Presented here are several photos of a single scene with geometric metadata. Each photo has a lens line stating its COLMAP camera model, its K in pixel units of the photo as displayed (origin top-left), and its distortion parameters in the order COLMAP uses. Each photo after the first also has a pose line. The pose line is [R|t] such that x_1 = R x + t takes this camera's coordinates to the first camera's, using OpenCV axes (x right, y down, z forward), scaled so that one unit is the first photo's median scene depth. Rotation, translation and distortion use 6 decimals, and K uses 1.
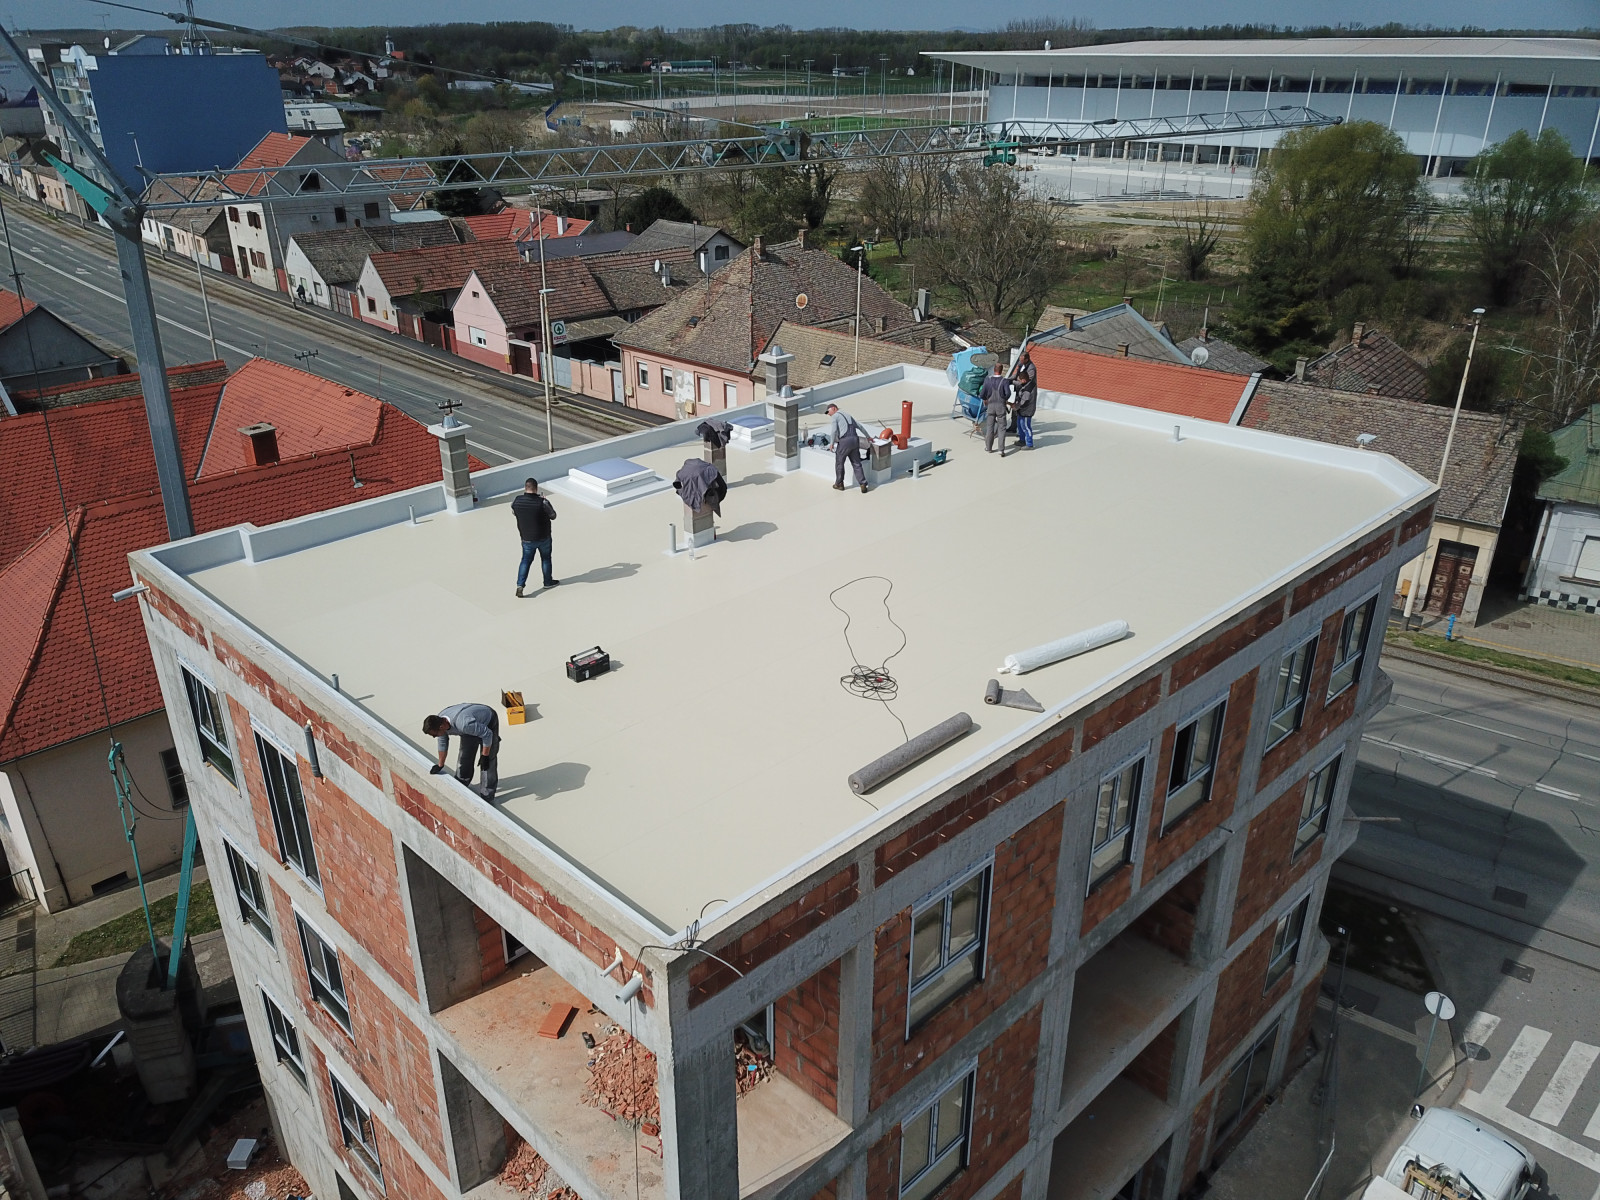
lens RADIAL K [[1211.9, 0, 783.8], [0, 1211.9, 614.2], [0, 0, 1]] dist [0.018170, -0.017855]
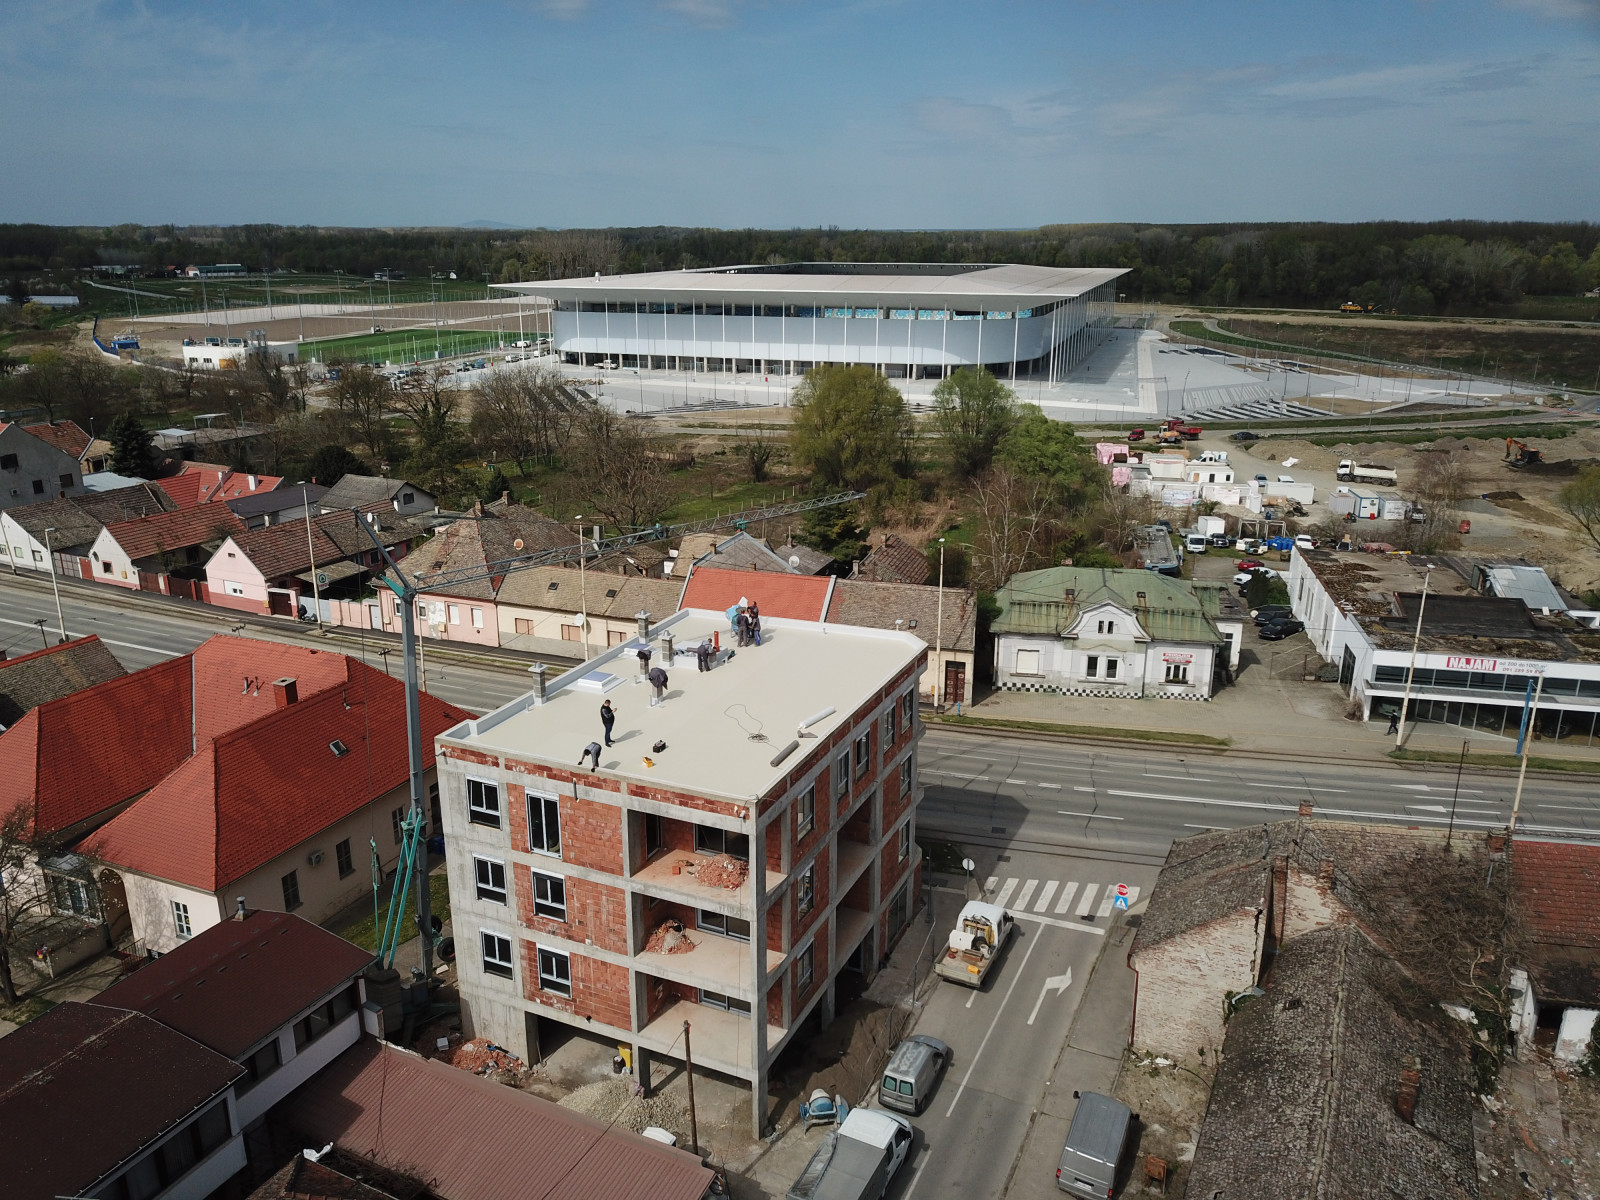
lens RADIAL K [[1211.9, 0, 797.0], [0, 1211.9, 593.6], [0, 0, 1]] dist [0.018170, -0.017855]
pose [[0.931620, -0.099055, 0.349673, -0.223542], [0.151520, 0.980395, -0.125963, 0.026500], [-0.330341, 0.170333, 0.928365, -0.482757]]
